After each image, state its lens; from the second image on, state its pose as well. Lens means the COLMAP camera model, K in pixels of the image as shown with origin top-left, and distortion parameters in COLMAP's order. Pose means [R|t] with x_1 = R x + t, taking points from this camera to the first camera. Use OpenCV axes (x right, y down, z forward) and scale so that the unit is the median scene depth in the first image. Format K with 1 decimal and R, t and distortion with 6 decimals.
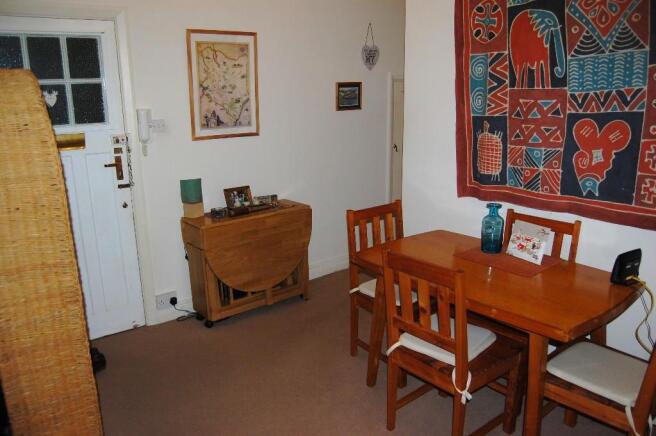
lens RADIAL K [[517.2, 0, 326.7], [0, 517.2, 216.4], [0, 0, 1]] dist [-0.005922, 0.005551]
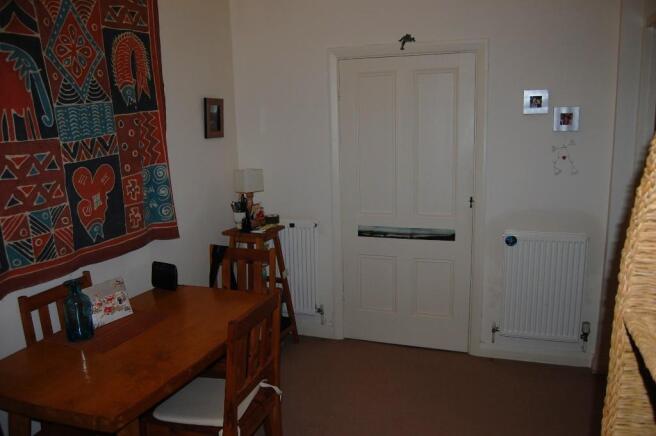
lens RADIAL K [[517.2, 0, 327.5], [0, 517.2, 221.0], [0, 0, 1]] dist [-0.005922, 0.005551]
pose [[-0.489719, -0.150444, 0.858802, -0.590209], [0.251151, 0.918908, 0.304189, -0.275370], [-0.834924, 0.364656, -0.412223, 1.045526]]
